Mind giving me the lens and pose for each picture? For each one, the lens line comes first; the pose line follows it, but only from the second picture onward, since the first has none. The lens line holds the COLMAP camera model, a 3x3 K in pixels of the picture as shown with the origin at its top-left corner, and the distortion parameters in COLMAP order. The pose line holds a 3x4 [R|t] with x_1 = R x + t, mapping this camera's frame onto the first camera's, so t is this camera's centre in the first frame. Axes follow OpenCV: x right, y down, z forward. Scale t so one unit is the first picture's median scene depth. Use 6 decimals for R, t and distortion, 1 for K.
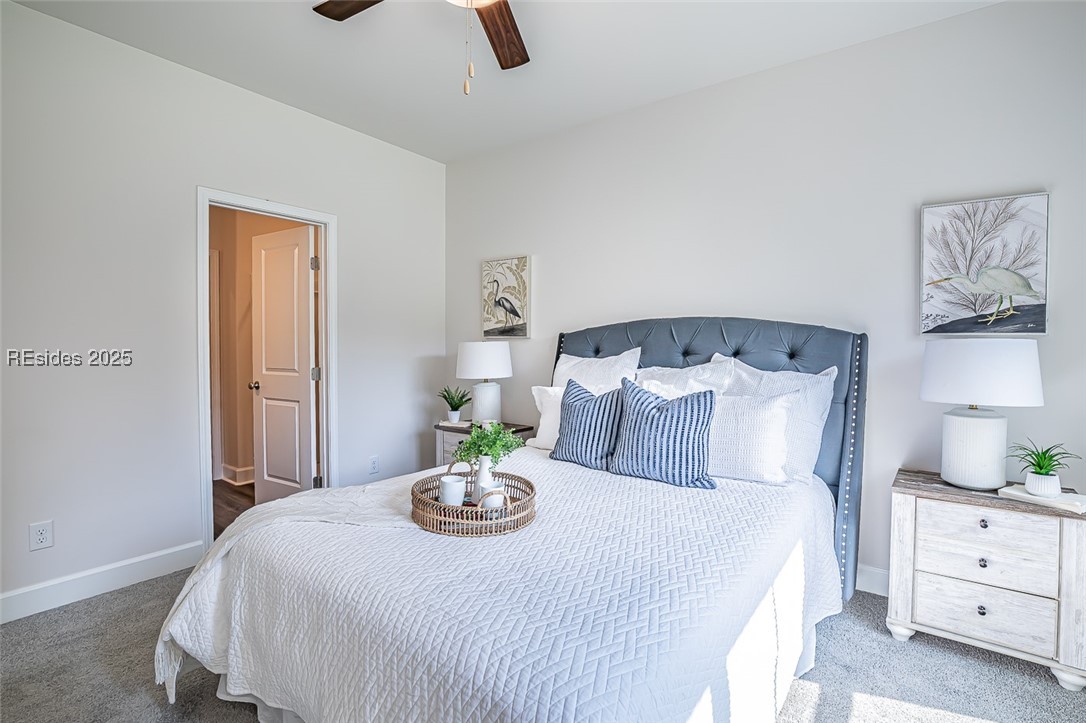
lens RADIAL K [[500.8, 0, 543.7], [0, 500.8, 354.7], [0, 0, 1]] dist [-0.000146, 0.000064]
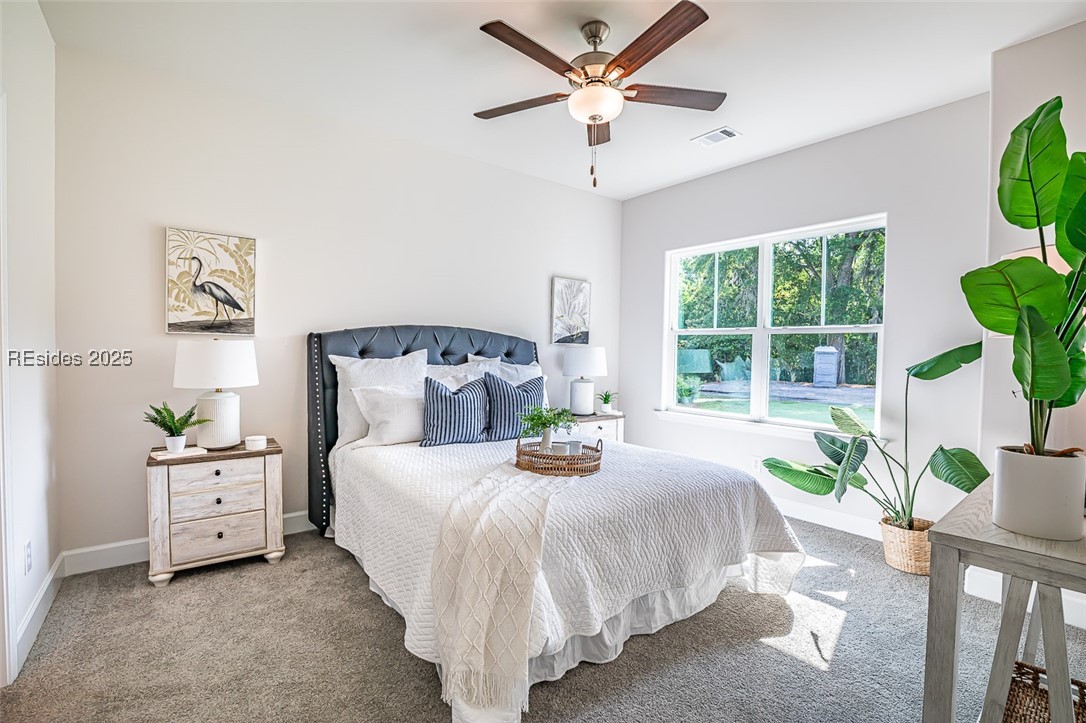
lens RADIAL K [[508.2, 0, 543.0], [0, 508.2, 361.5], [0, 0, 1]] dist [0.000081, -0.000021]
pose [[0.291066, -0.017829, 0.956537, -0.703430], [0.005386, 0.999841, 0.016997, -0.002847], [-0.956688, 0.000205, 0.291116, 0.290523]]
